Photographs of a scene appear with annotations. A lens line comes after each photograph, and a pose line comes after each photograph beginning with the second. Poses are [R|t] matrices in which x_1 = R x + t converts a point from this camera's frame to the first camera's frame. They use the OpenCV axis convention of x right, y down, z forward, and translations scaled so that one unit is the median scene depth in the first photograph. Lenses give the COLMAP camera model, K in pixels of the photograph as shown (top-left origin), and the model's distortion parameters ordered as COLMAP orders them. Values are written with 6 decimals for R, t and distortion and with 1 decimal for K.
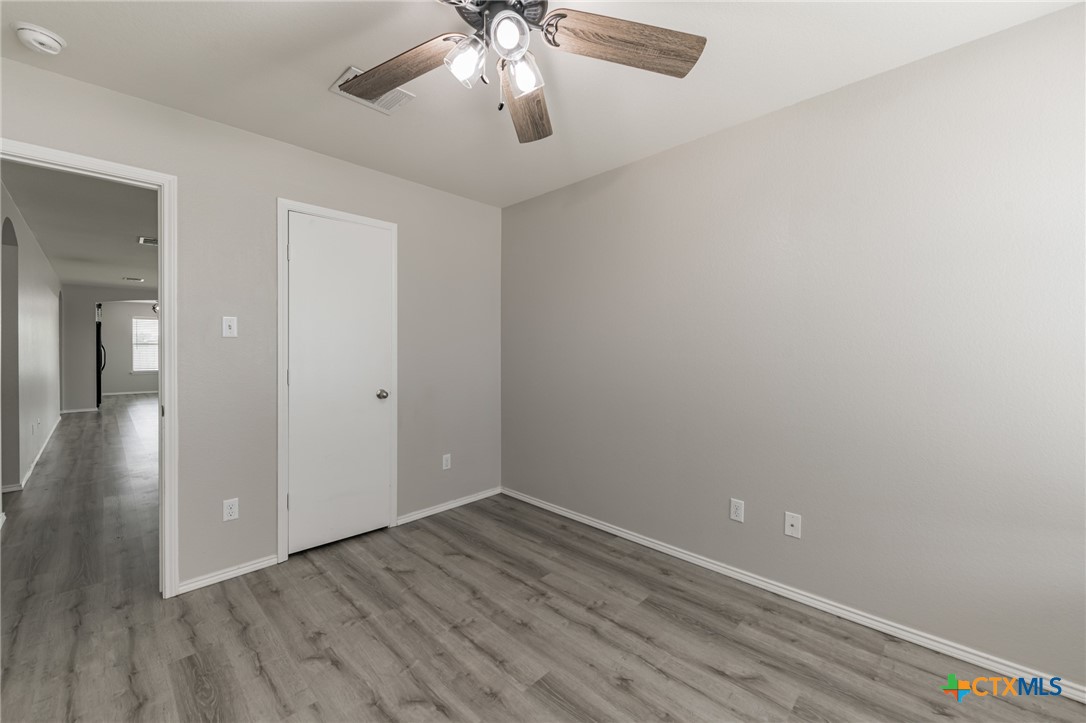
lens RADIAL K [[436.4, 0, 551.7], [0, 436.4, 354.6], [0, 0, 1]] dist [0.004939, -0.001619]
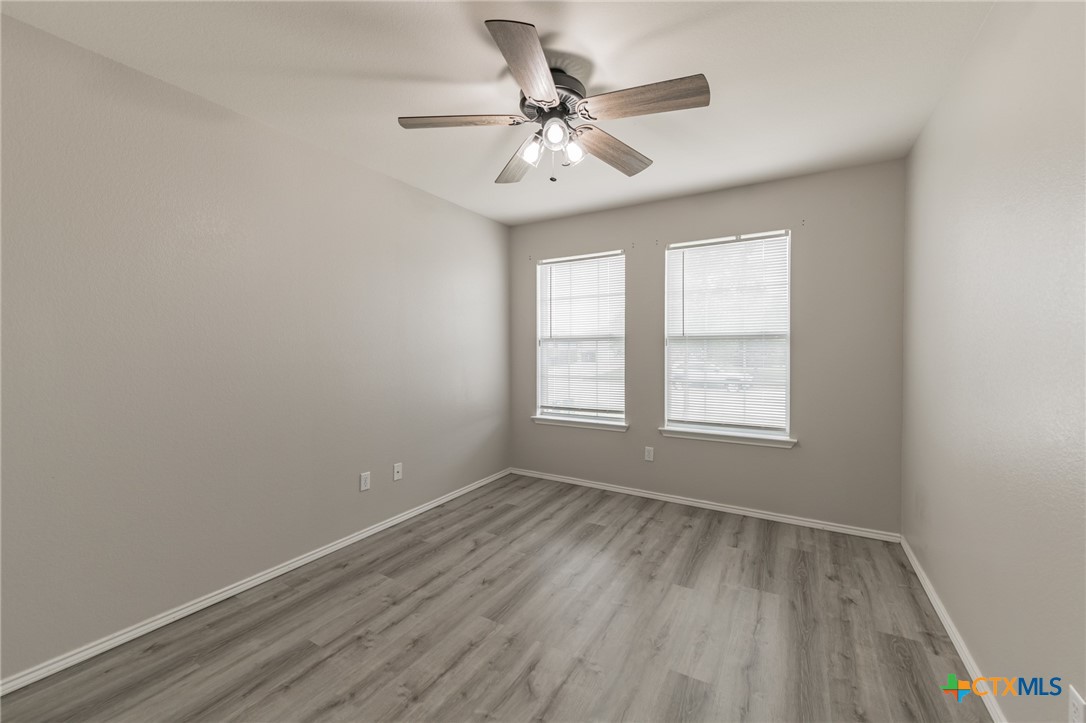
lens RADIAL K [[436.4, 0, 545.8], [0, 436.4, 360.5], [0, 0, 1]] dist [0.004939, -0.001619]
pose [[-0.250569, -0.020499, 0.967882, -0.994243], [0.015318, 0.999567, 0.025135, -0.004462], [-0.967978, 0.021124, -0.250147, 0.919534]]
